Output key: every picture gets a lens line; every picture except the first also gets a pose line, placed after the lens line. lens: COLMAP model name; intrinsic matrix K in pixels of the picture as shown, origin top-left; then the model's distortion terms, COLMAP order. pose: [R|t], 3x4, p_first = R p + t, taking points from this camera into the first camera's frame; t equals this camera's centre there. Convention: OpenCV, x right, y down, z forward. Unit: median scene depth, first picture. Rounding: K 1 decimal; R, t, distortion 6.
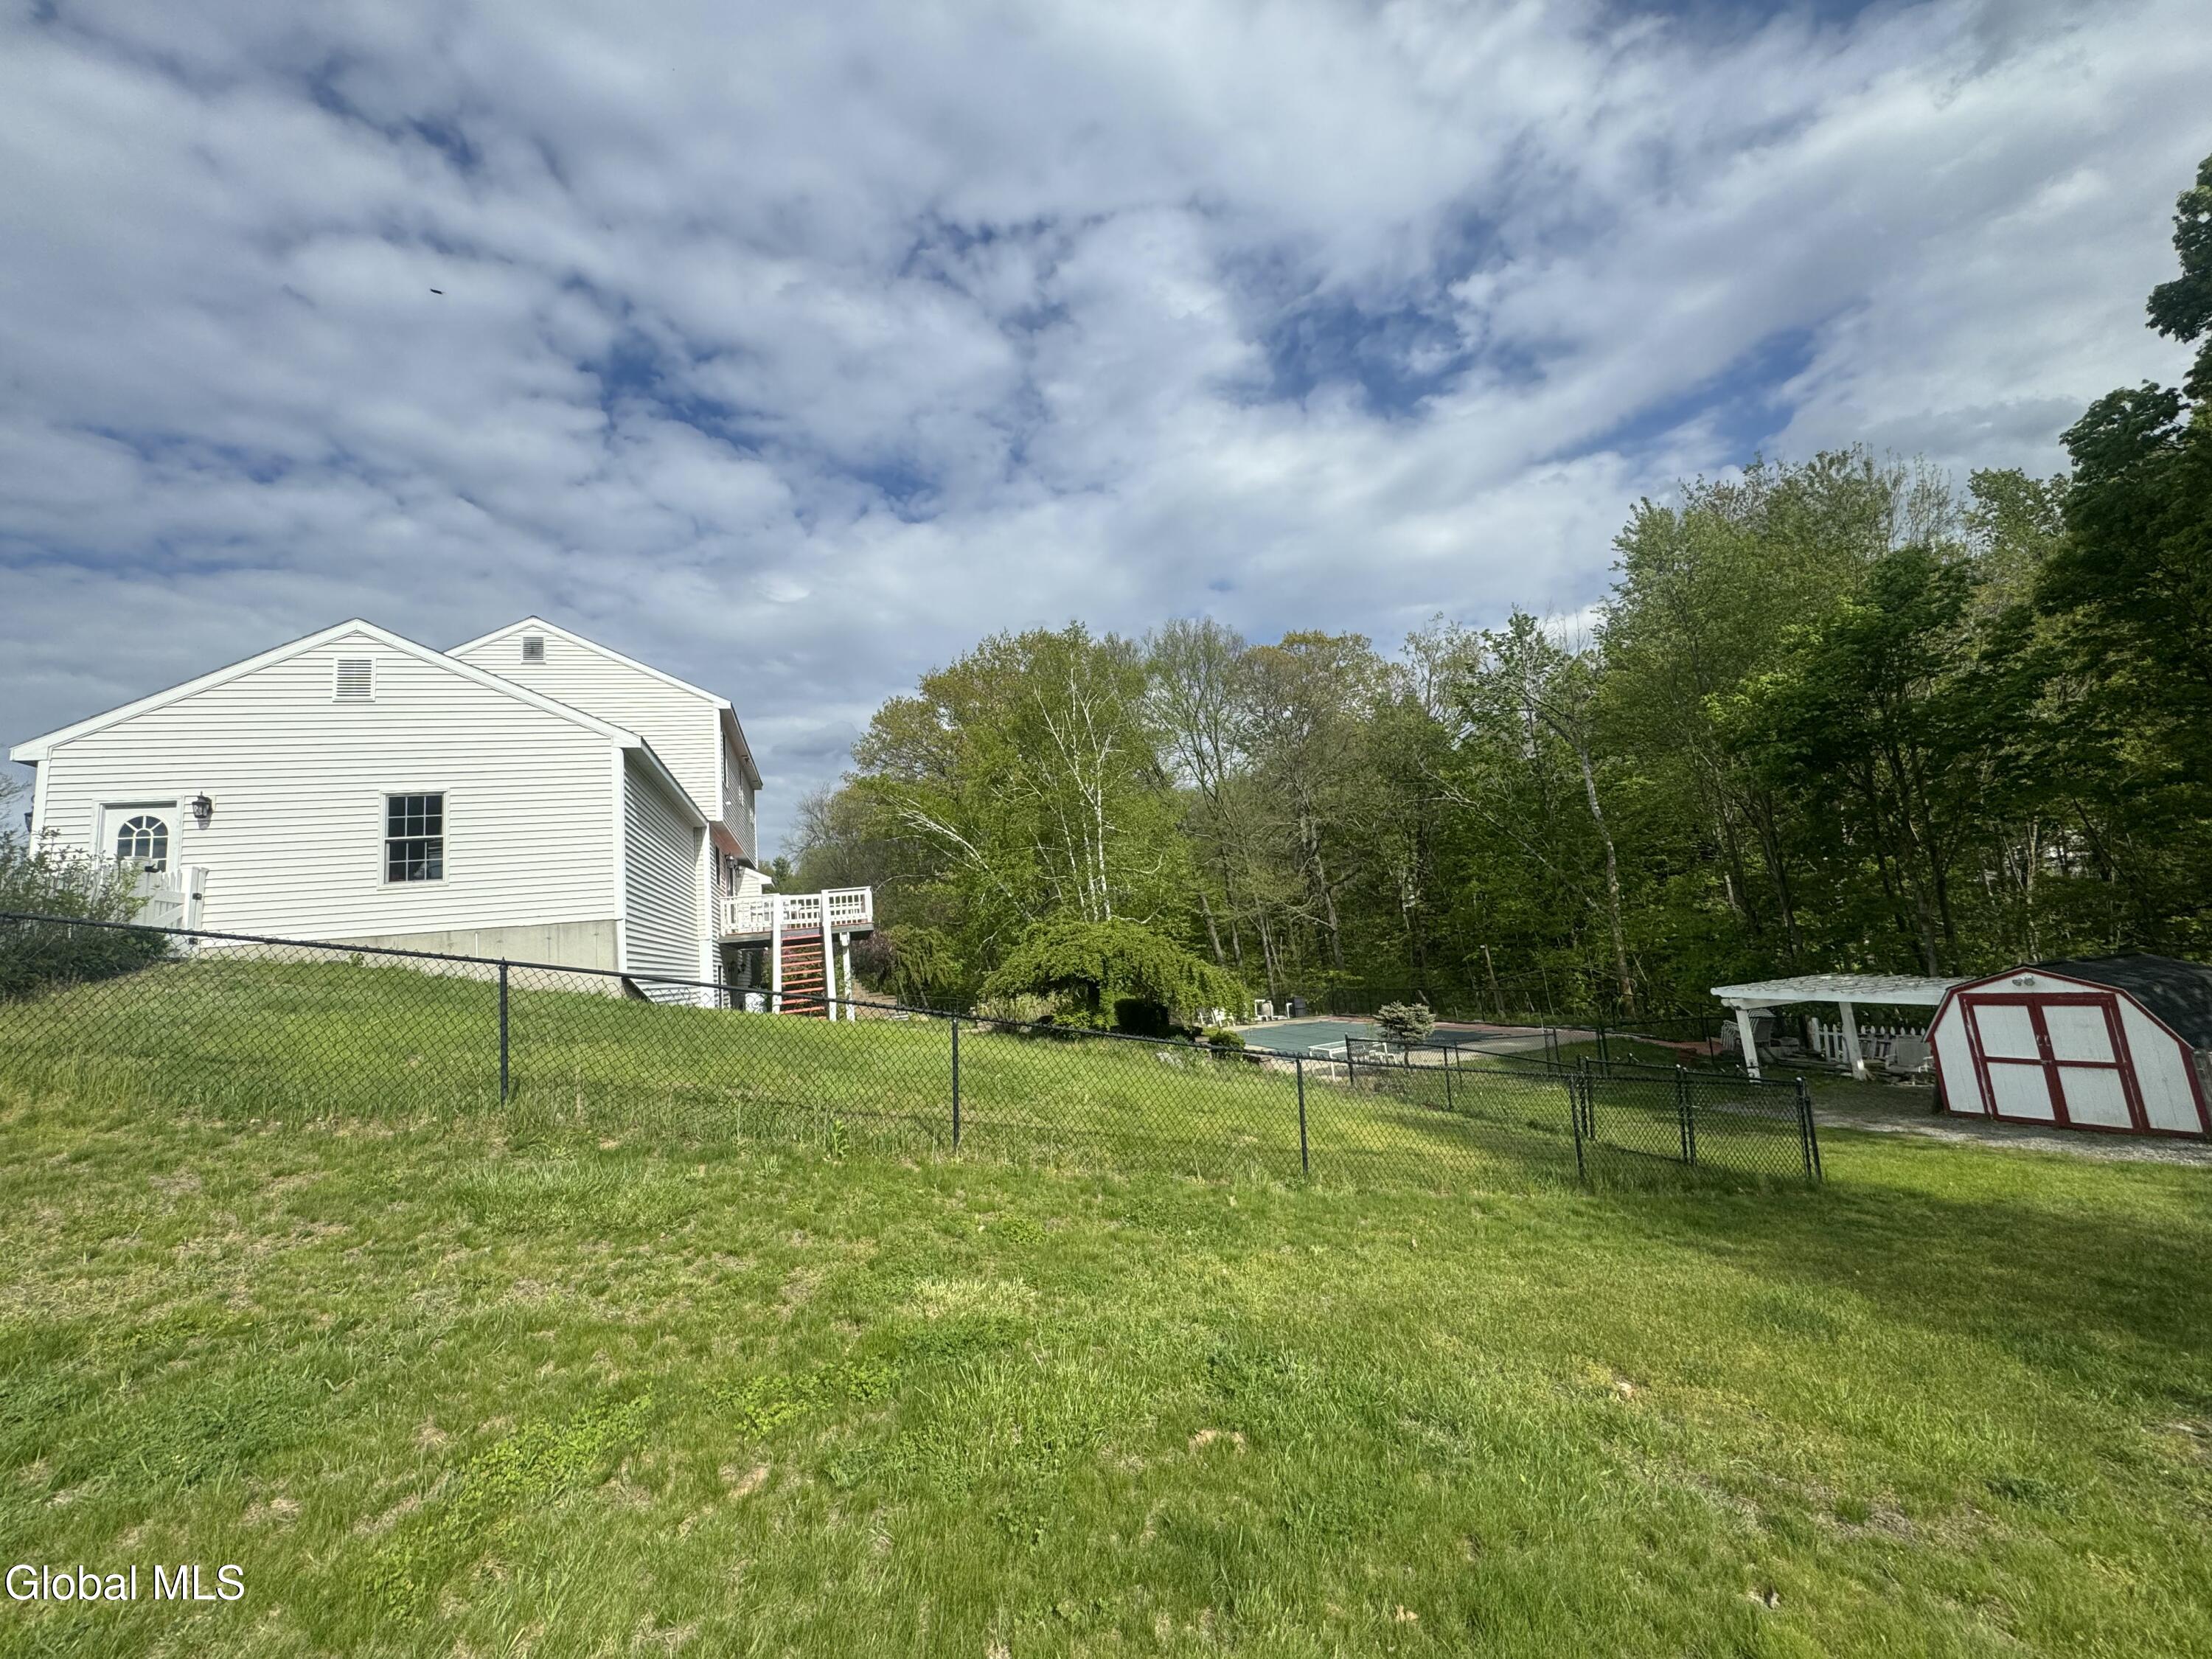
lens RADIAL K [[879.7, 0, 1109.2], [0, 879.7, 832.8], [0, 0, 1]] dist [-0.001558, -0.000266]
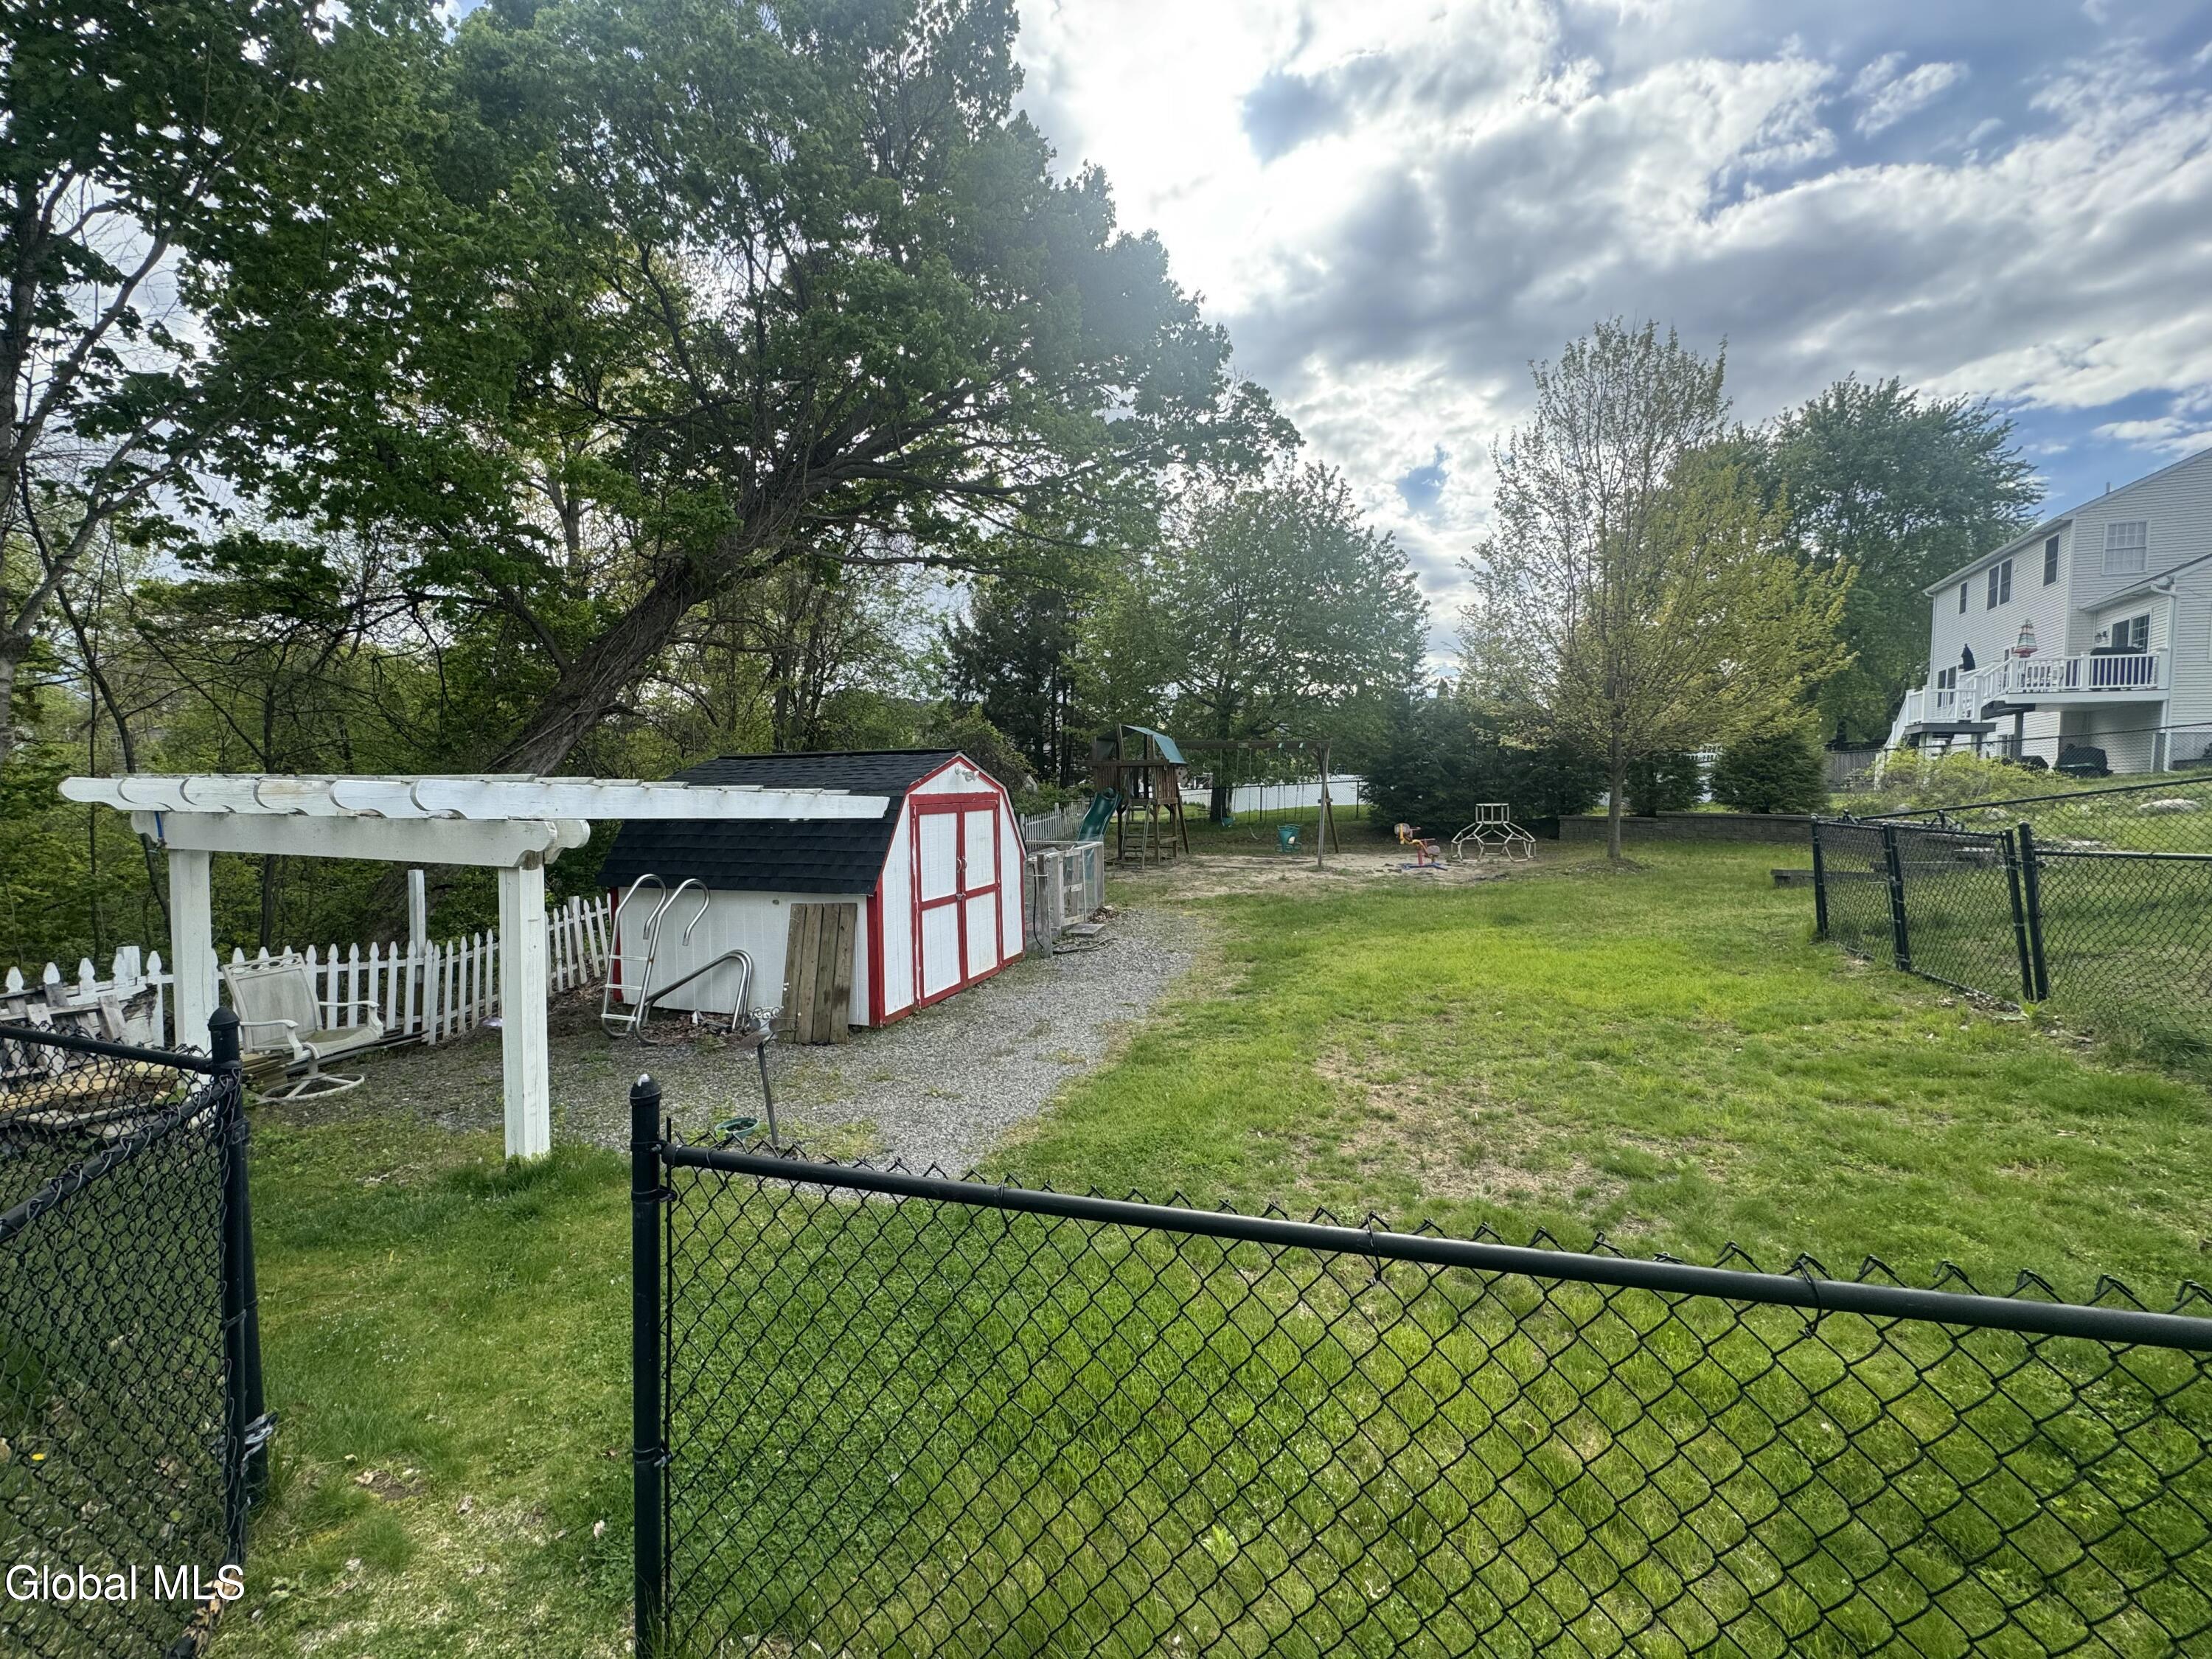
lens RADIAL K [[879.7, 0, 1100.4], [0, 879.7, 825.9], [0, 0, 1]] dist [-0.001558, -0.000266]
pose [[-0.803857, 0.061478, 0.591638, 0.591724], [-0.022436, 0.990803, -0.133439, 0.293540], [-0.594400, -0.120539, -0.795084, 1.461183]]
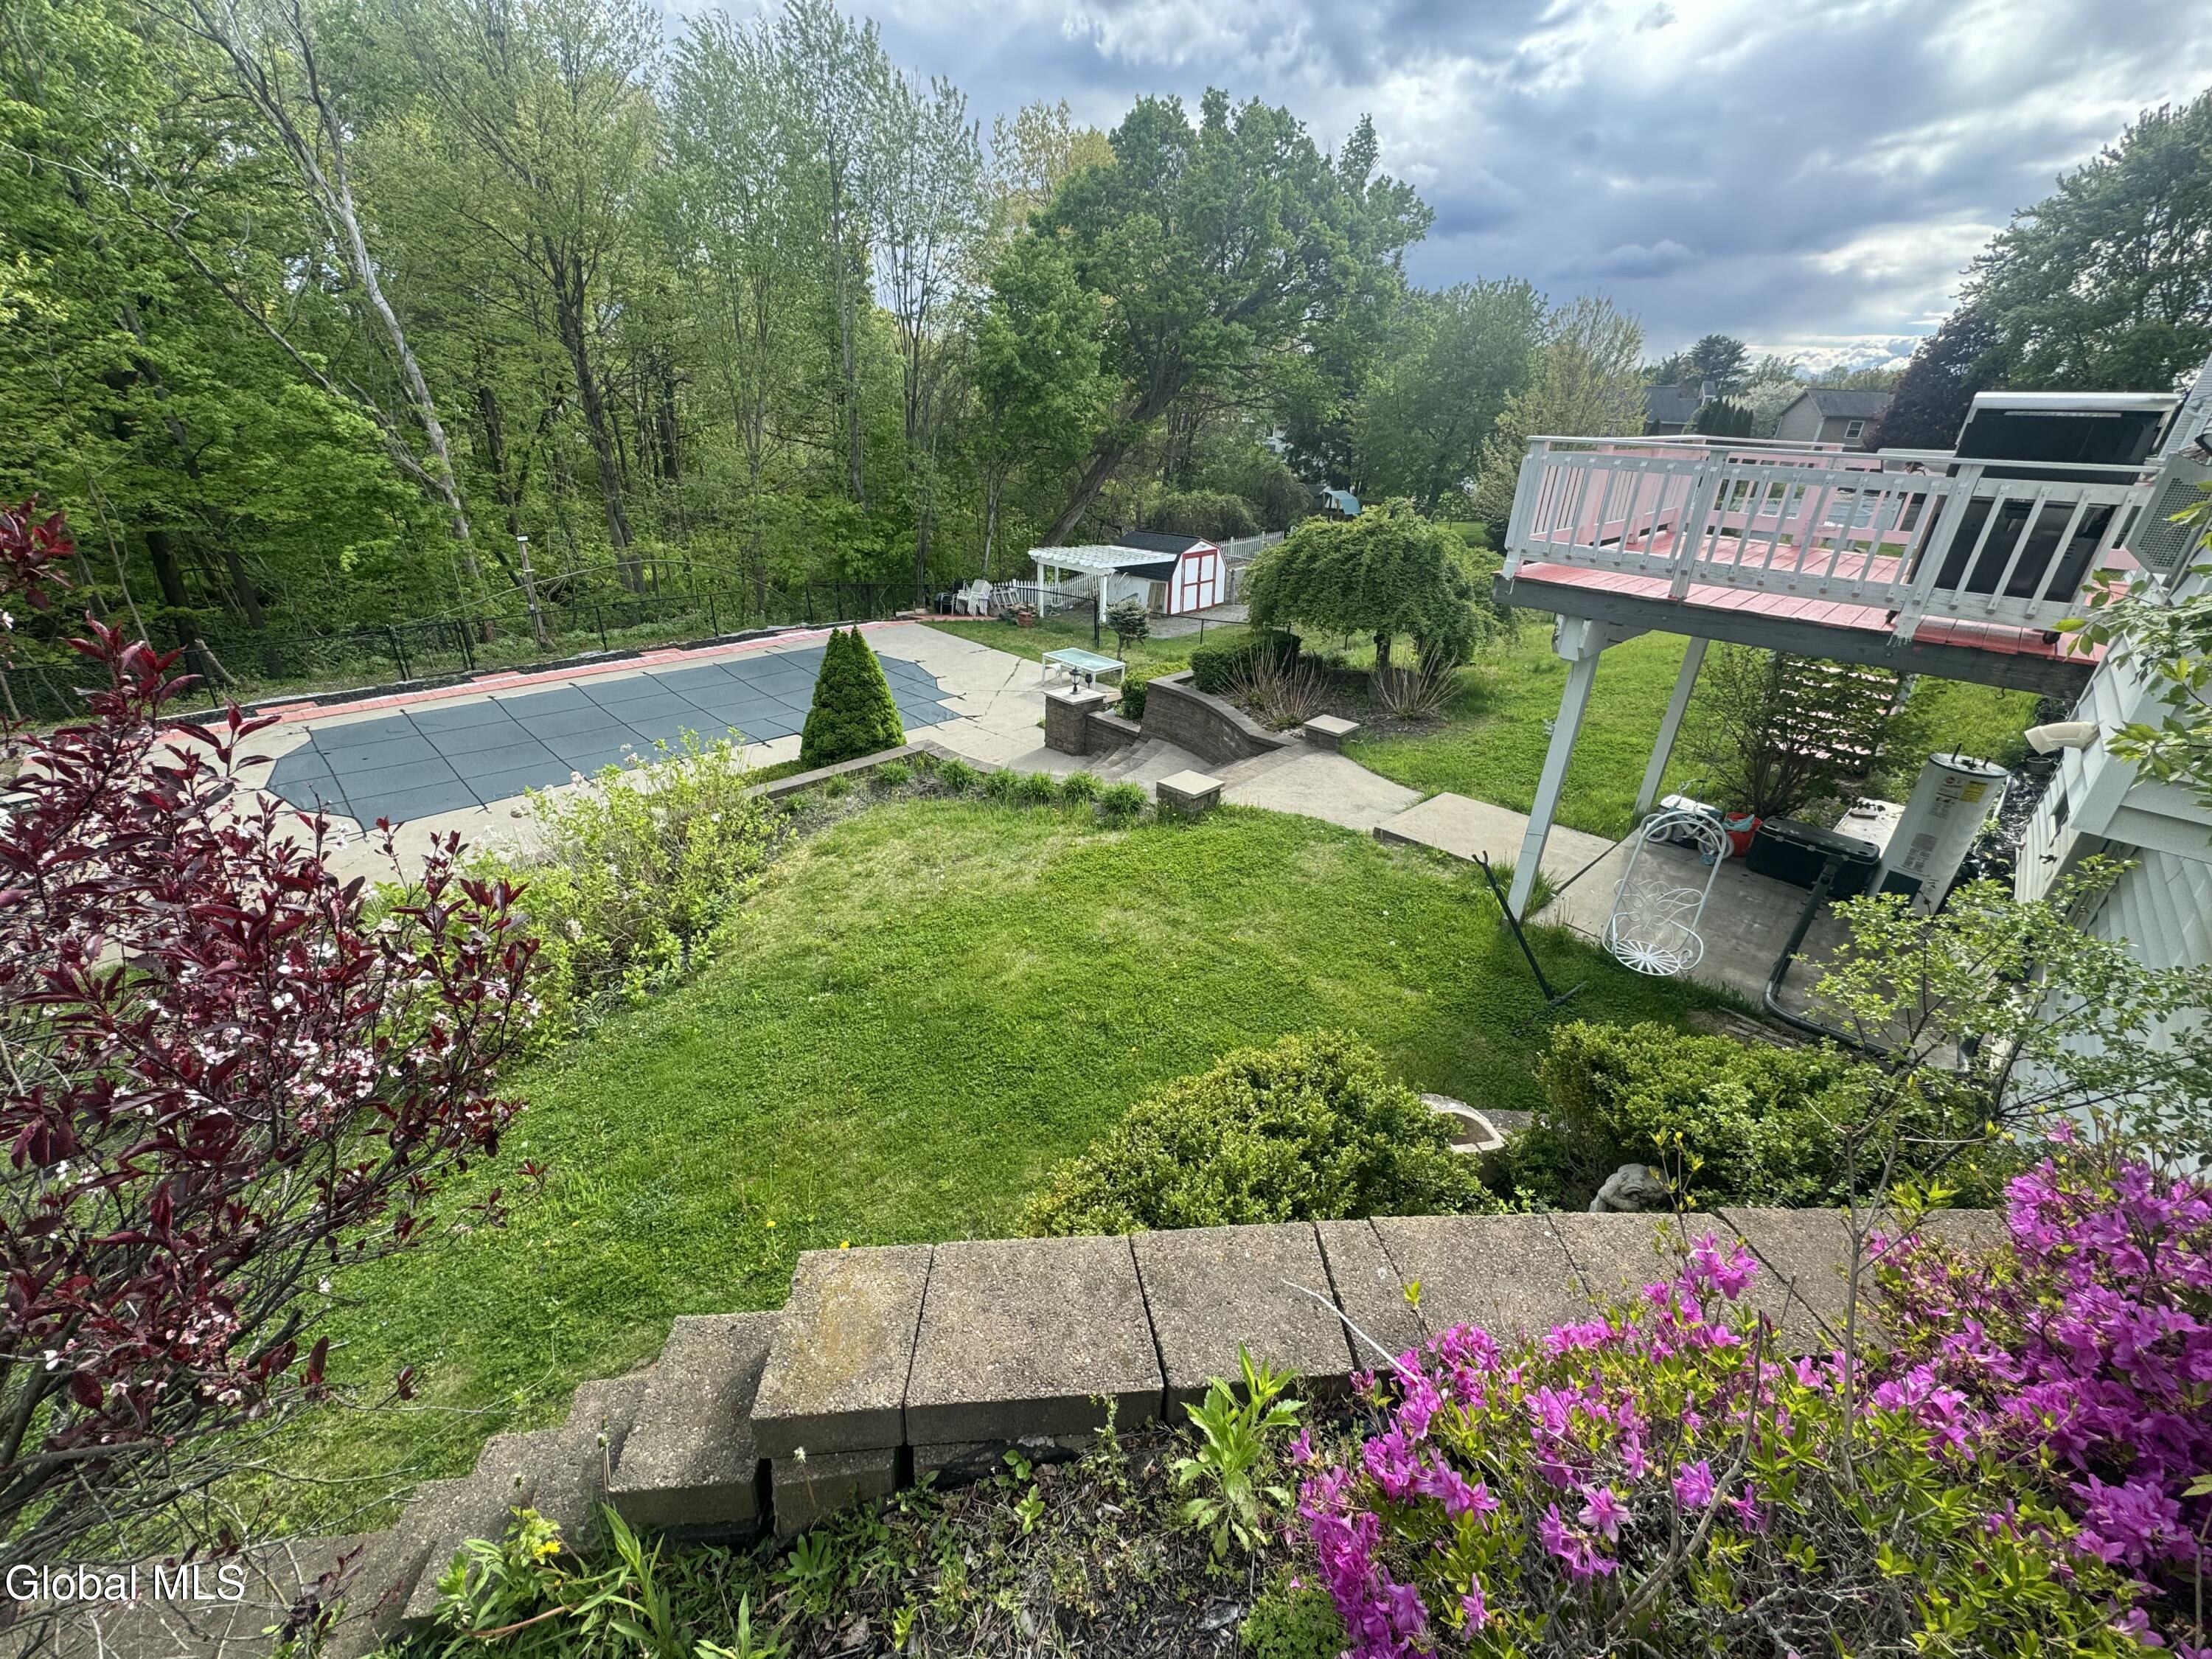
lens RADIAL K [[879.7, 0, 1104.5], [0, 879.7, 822.9], [0, 0, 1]] dist [-0.001558, -0.000266]
pose [[-0.477220, -0.298467, 0.826546, -0.824894], [-0.117244, 0.953773, 0.276716, 0.252559], [-0.870928, 0.035147, -0.490153, 2.305640]]
